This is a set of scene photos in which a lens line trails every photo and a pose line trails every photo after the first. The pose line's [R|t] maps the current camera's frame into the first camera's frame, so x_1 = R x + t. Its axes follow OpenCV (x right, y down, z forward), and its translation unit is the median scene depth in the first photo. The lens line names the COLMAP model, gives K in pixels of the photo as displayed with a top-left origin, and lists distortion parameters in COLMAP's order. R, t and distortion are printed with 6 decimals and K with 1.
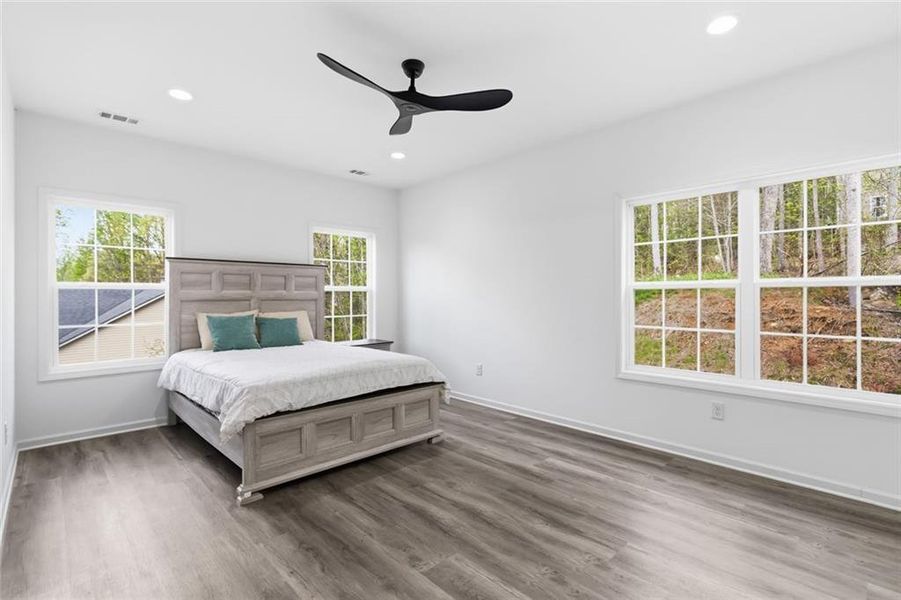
lens RADIAL K [[422.5, 0, 451.9], [0, 422.5, 297.4], [0, 0, 1]] dist [0.006566, -0.001902]
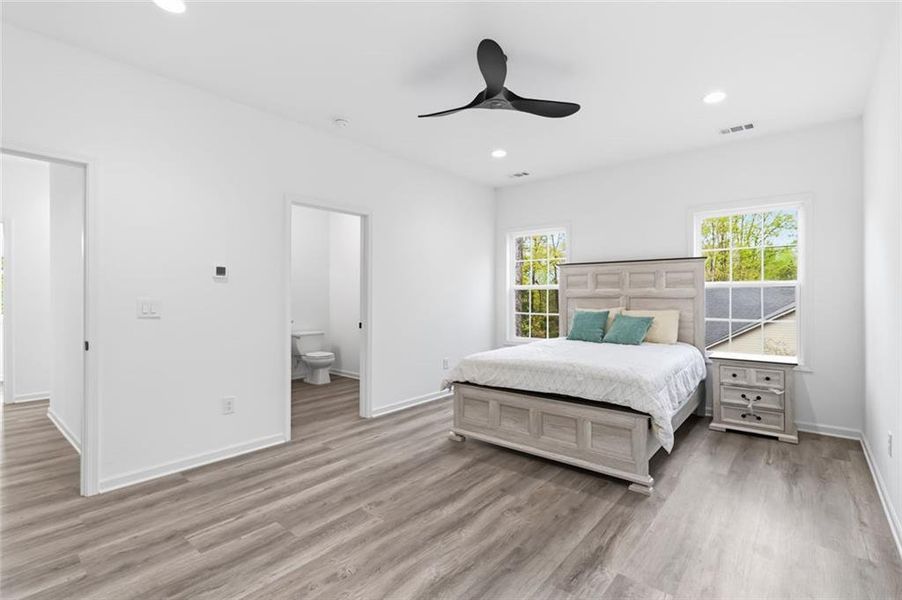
lens RADIAL K [[423.0, 0, 466.6], [0, 423.0, 295.9], [0, 0, 1]] dist [0.006566, -0.001902]
pose [[0.128188, 0.005663, -0.991734, 0.820477], [-0.003155, 0.999981, 0.005302, -0.003867], [0.991745, 0.002449, 0.128204, 0.756796]]
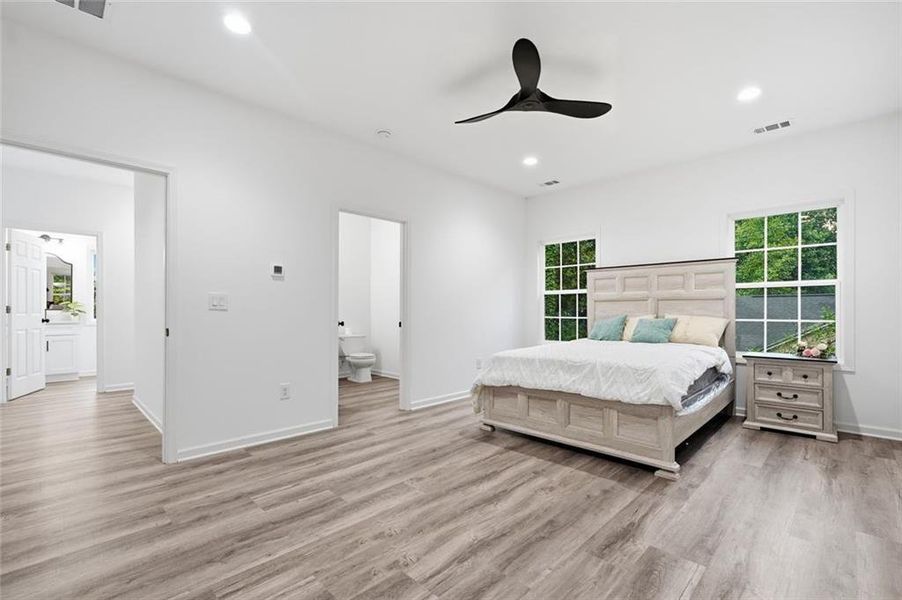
lens RADIAL K [[403.4, 0, 460.3], [0, 403.4, 312.4], [0, 0, 1]] dist [0.003214, -0.002324]
pose [[0.039912, 0.006584, -0.999181, 0.831901], [-0.002866, 0.999975, 0.006475, 0.051902], [0.999199, 0.002605, 0.039930, 0.744331]]
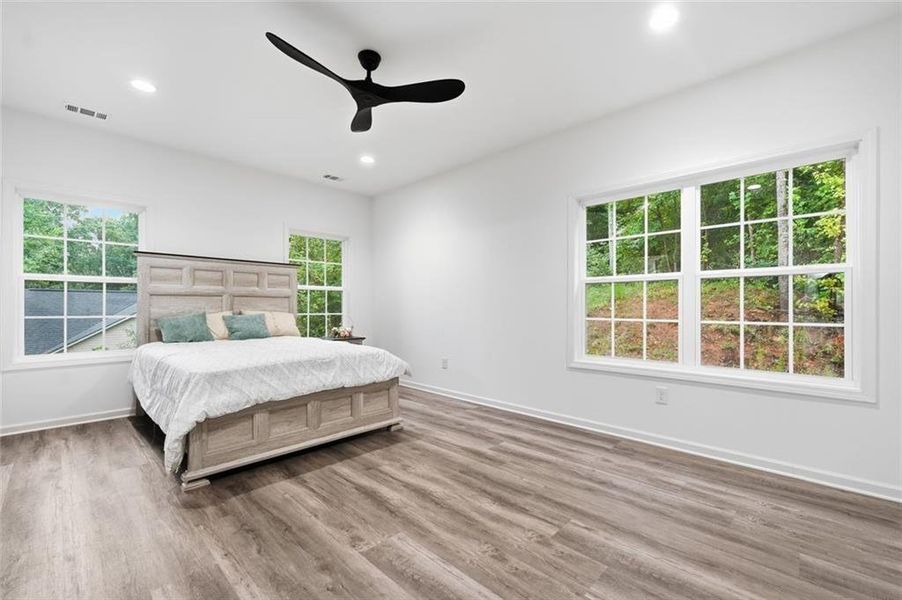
lens RADIAL K [[382.0, 0, 446.0], [0, 382.0, 305.1], [0, 0, 1]] dist [0.001389, -0.001062]
pose [[0.999435, 0.003238, 0.033451, 0.061536], [-0.003049, 0.999979, -0.005700, 0.053495], [-0.033468, 0.005594, 0.999424, 0.069462]]
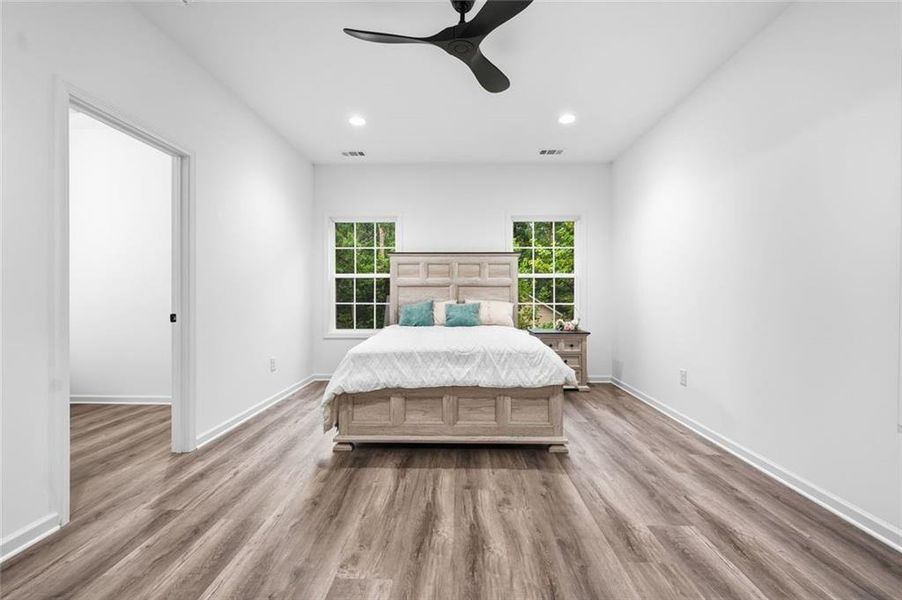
lens RADIAL K [[382.0, 0, 452.0], [0, 382.0, 303.2], [0, 0, 1]] dist [0.001389, -0.001062]
pose [[0.708667, 0.017602, -0.705324, 0.413976], [-0.004642, 0.999783, 0.020286, 0.050583], [0.705528, -0.011102, 0.708595, 0.408841]]
